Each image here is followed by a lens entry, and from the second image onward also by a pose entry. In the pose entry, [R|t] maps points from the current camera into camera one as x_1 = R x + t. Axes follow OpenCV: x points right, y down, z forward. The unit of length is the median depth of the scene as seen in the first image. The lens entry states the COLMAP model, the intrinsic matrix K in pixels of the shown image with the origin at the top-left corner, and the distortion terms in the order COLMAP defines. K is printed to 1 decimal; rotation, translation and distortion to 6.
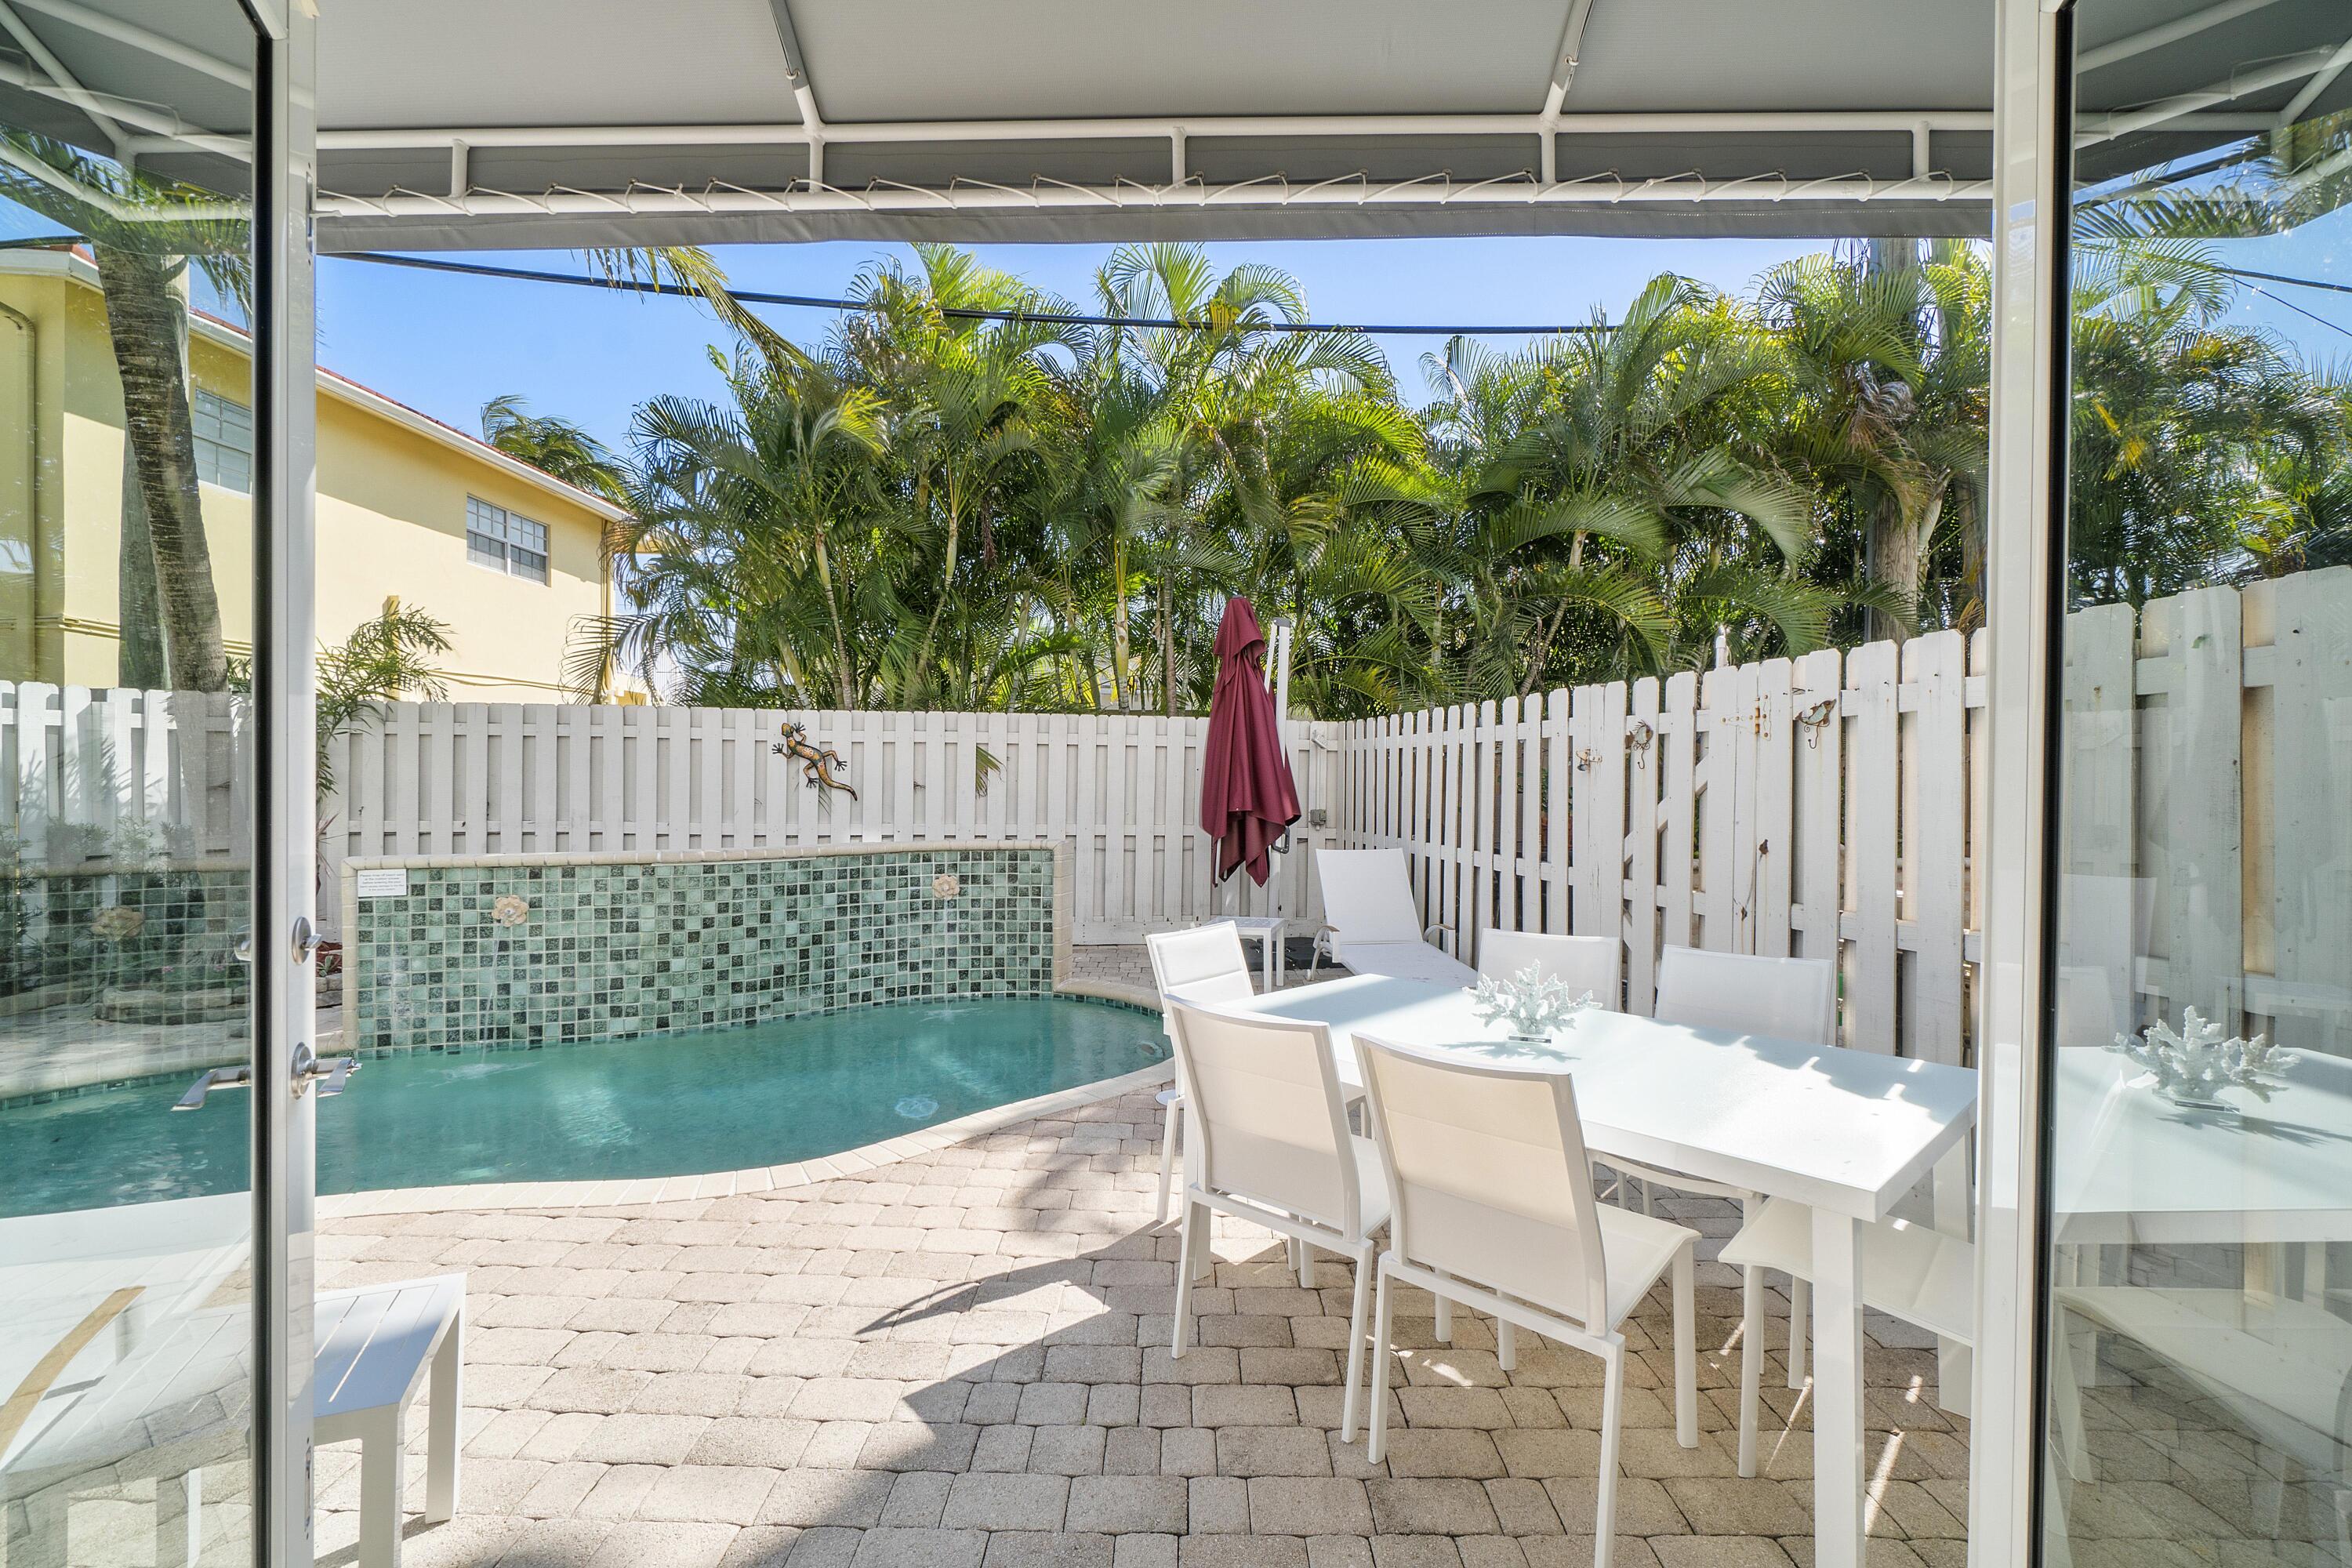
lens RADIAL K [[1041.2, 0, 1152.8], [0, 1041.2, 779.1], [0, 0, 1]] dist [-0.008508, 0.002635]
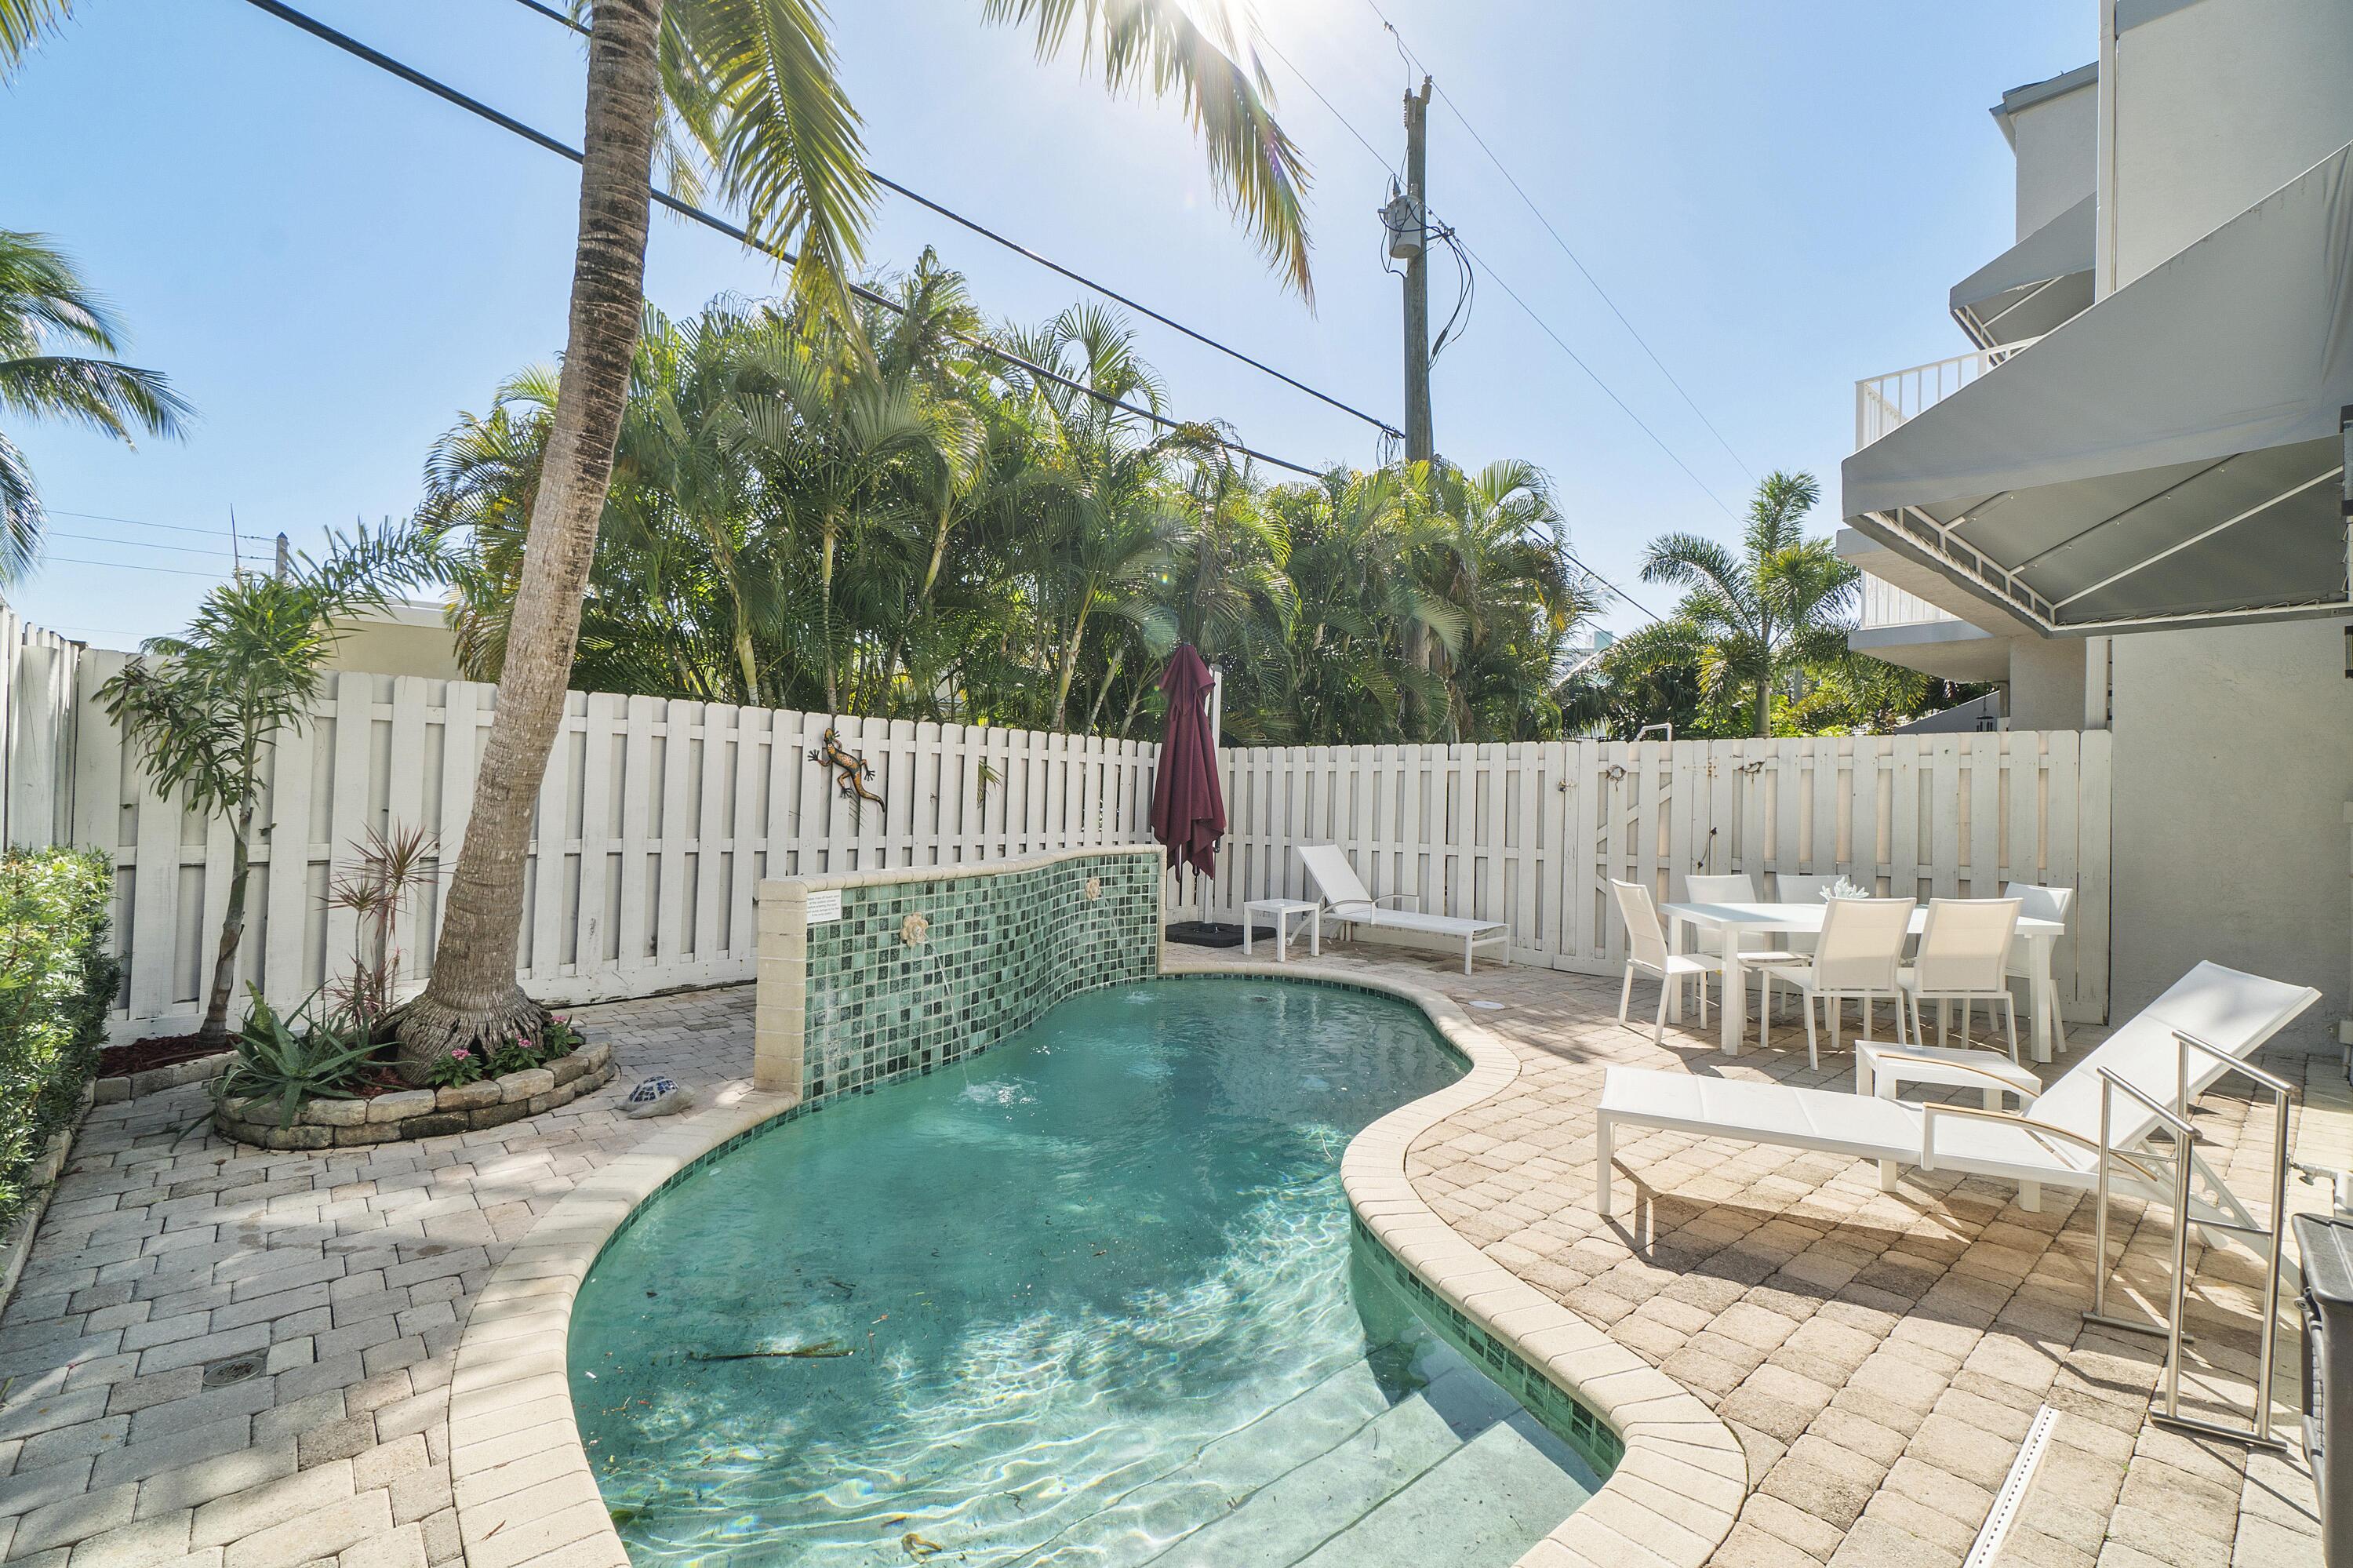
lens RADIAL K [[1041.7, 0, 1179.7], [0, 1041.7, 779.6], [0, 0, 1]] dist [-0.008508, 0.002635]
pose [[0.731650, 0.017861, 0.681446, -1.001963], [-0.009190, 0.999824, -0.016338, 0.004887], [-0.681618, 0.005692, 0.731686, 0.141400]]
